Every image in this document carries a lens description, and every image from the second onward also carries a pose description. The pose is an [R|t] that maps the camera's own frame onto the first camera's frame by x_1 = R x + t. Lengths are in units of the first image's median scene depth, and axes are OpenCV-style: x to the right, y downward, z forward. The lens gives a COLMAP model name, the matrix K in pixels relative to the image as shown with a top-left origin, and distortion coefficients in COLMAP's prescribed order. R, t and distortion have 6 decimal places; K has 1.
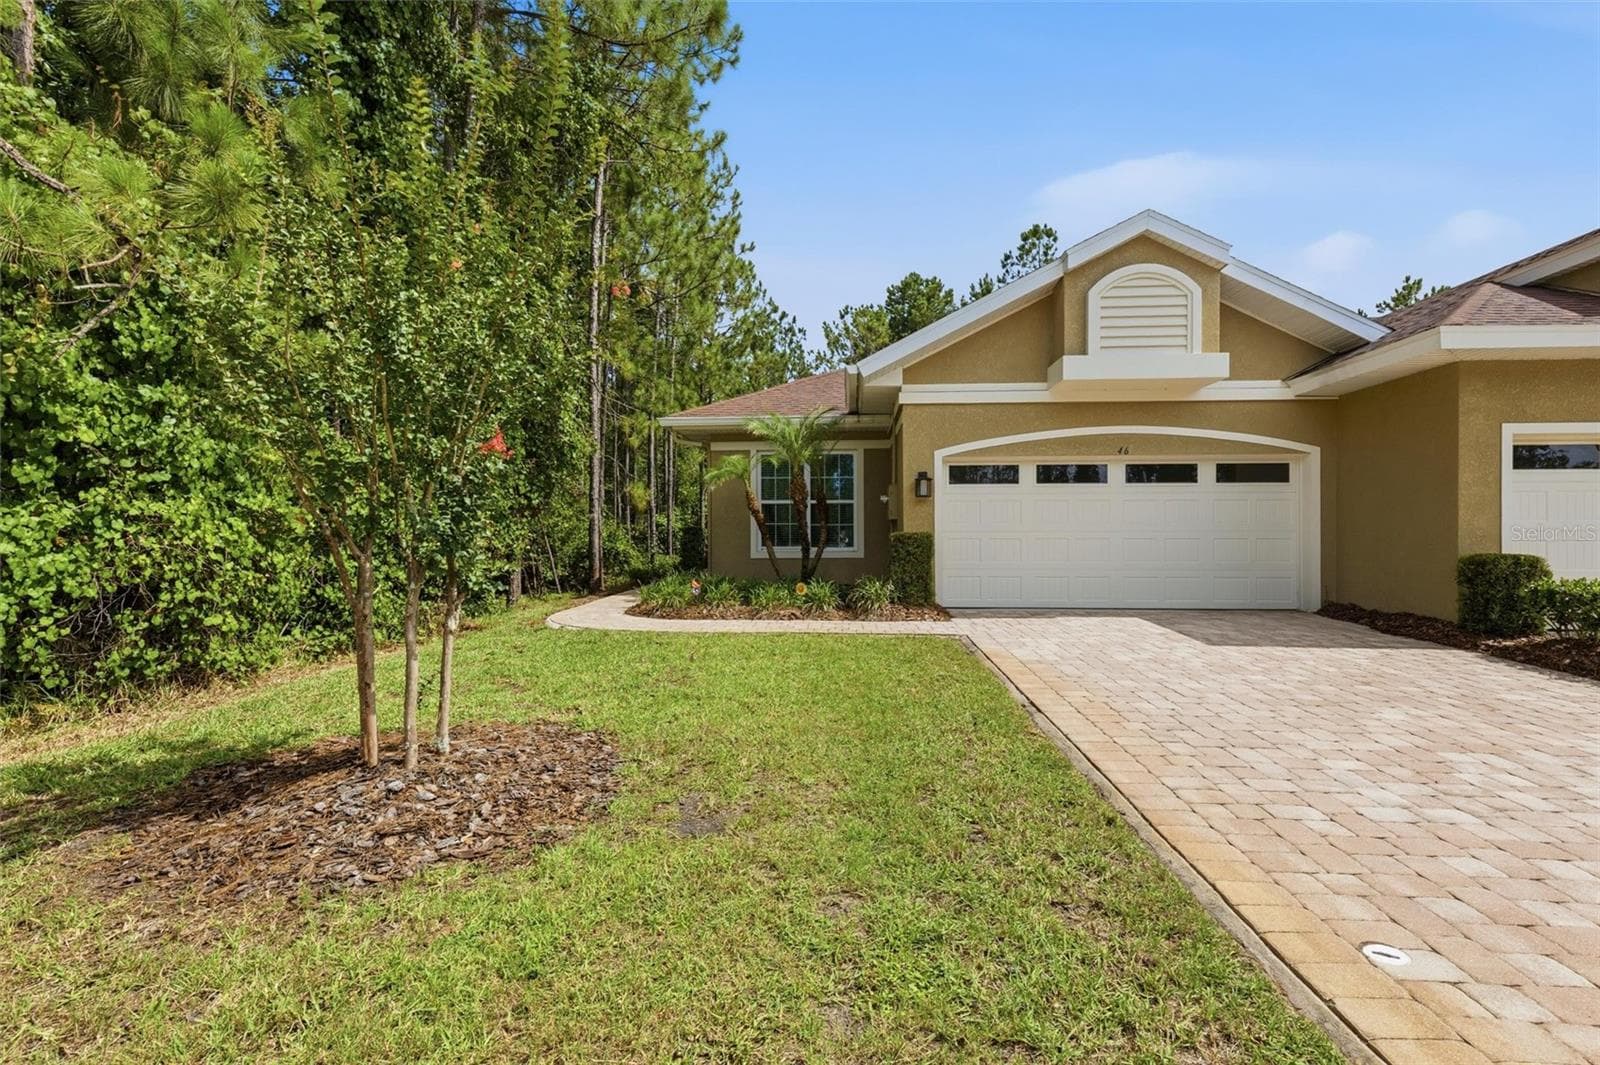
lens RADIAL K [[727.0, 0, 800.9], [0, 727.0, 535.3], [0, 0, 1]] dist [0.010656, -0.000587]
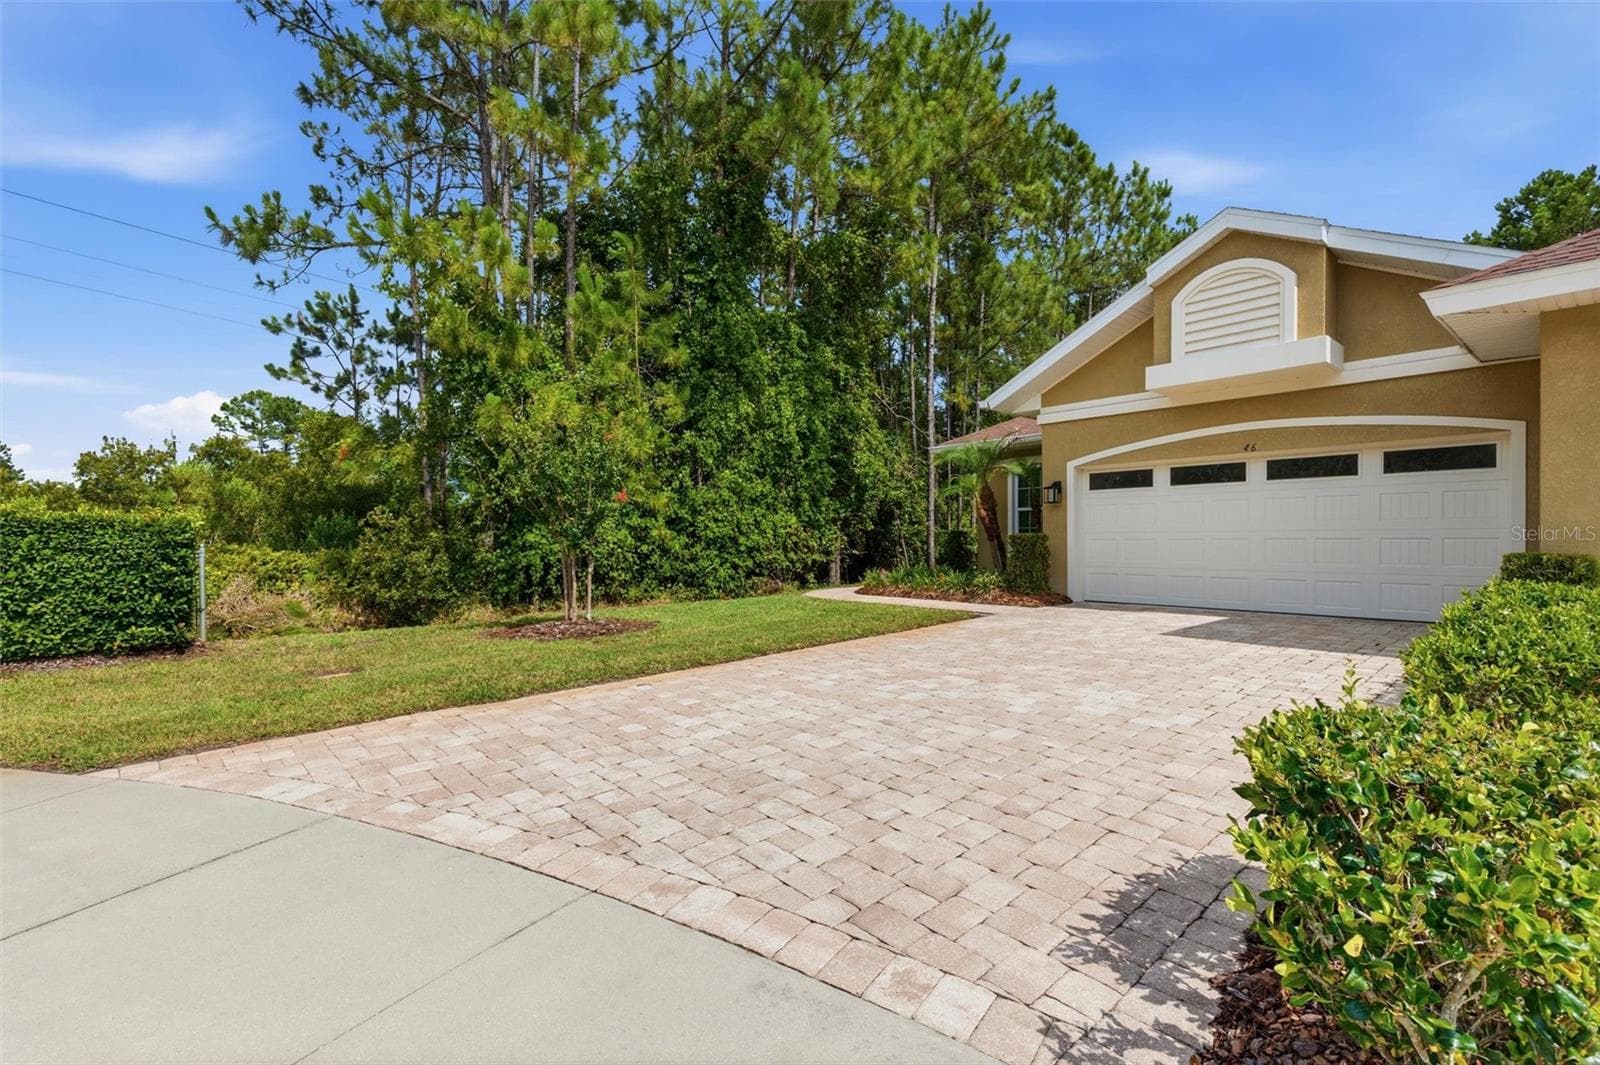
lens RADIAL K [[724.3, 0, 798.3], [0, 724.3, 543.3], [0, 0, 1]] dist [0.010024, 0.000049]
pose [[0.713327, 0.001258, -0.700831, 0.851954], [-0.000862, 0.999999, 0.000918, 0.013455], [0.700831, -0.000051, 0.713327, -0.137410]]
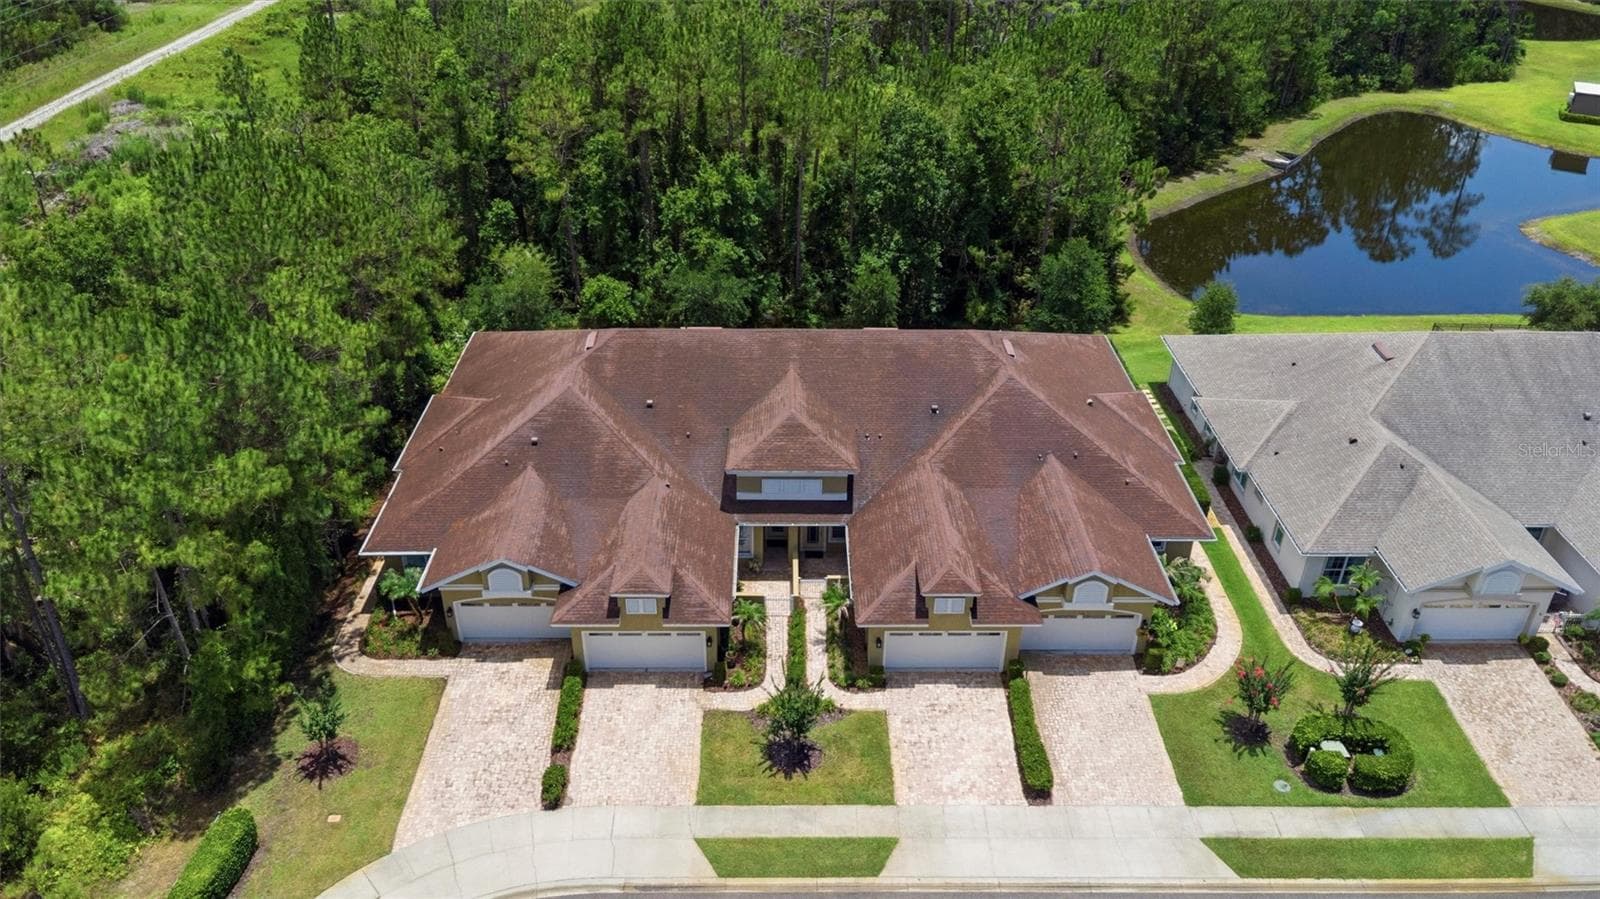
lens RADIAL K [[1169.0, 0, 802.9], [0, 1169.0, 462.3], [0, 0, 1]] dist [0.028501, -0.045128]
pose [[0.996905, -0.037026, 0.069347, 1.667166], [-0.004912, 0.851078, 0.525017, -4.025379], [-0.078459, -0.523733, 0.848262, -3.748218]]
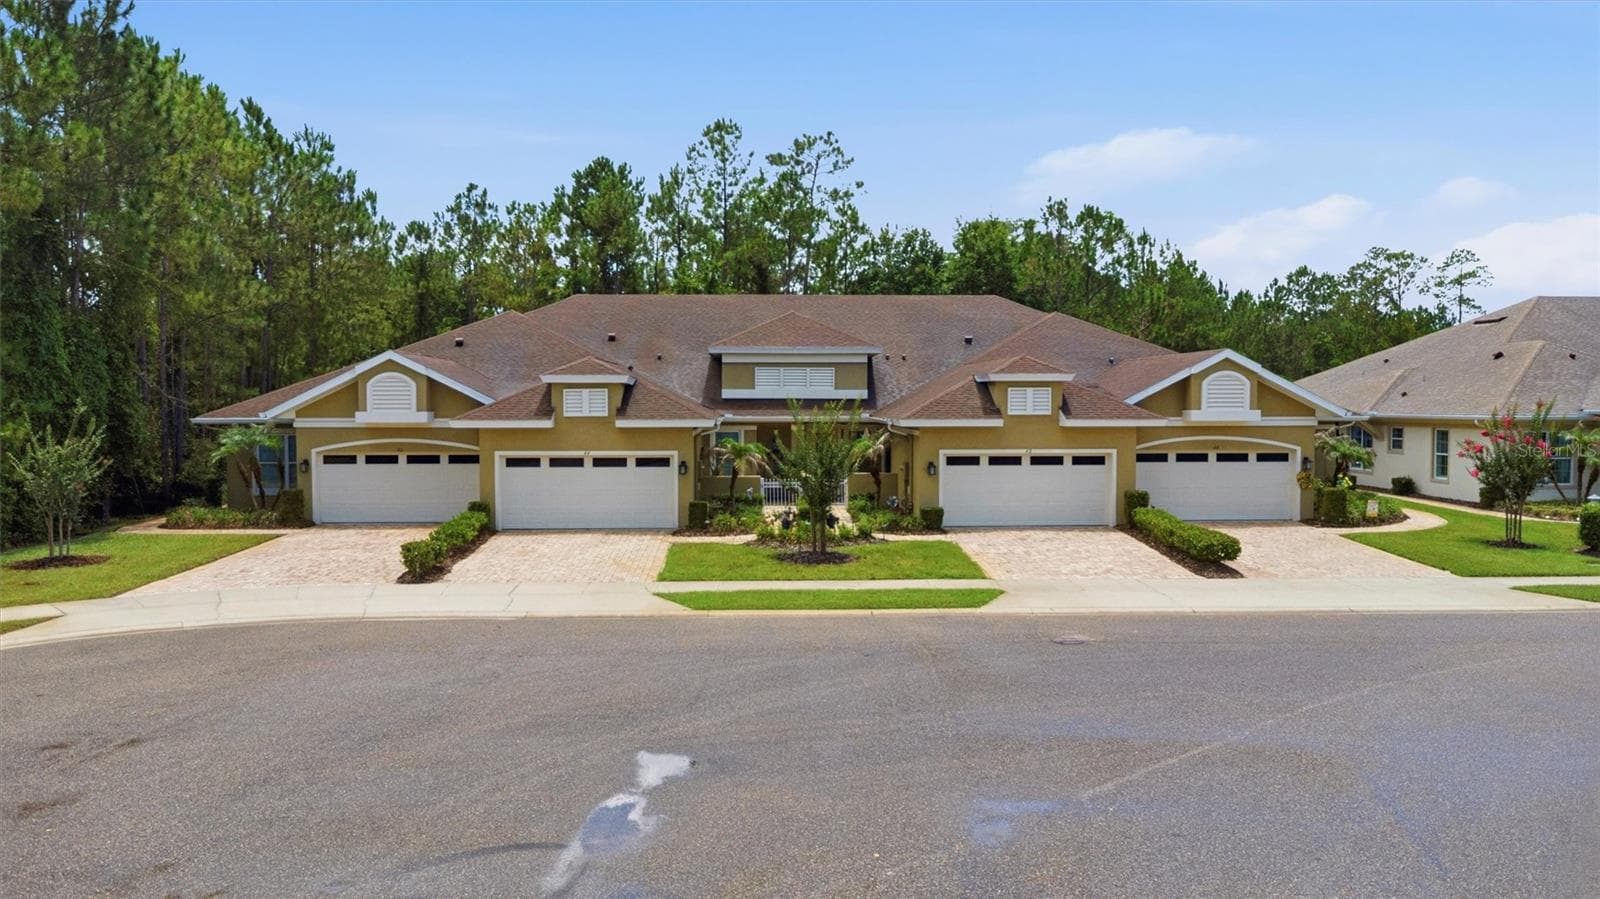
lens RADIAL K [[1166.2, 0, 802.8], [0, 1166.2, 439.5], [0, 0, 1]] dist [0.027653, -0.057905]
pose [[0.993839, -0.003270, 0.110788, 1.534936], [-0.000050, 0.999551, 0.029958, -0.309162], [-0.110837, -0.029779, 0.993392, -3.176978]]
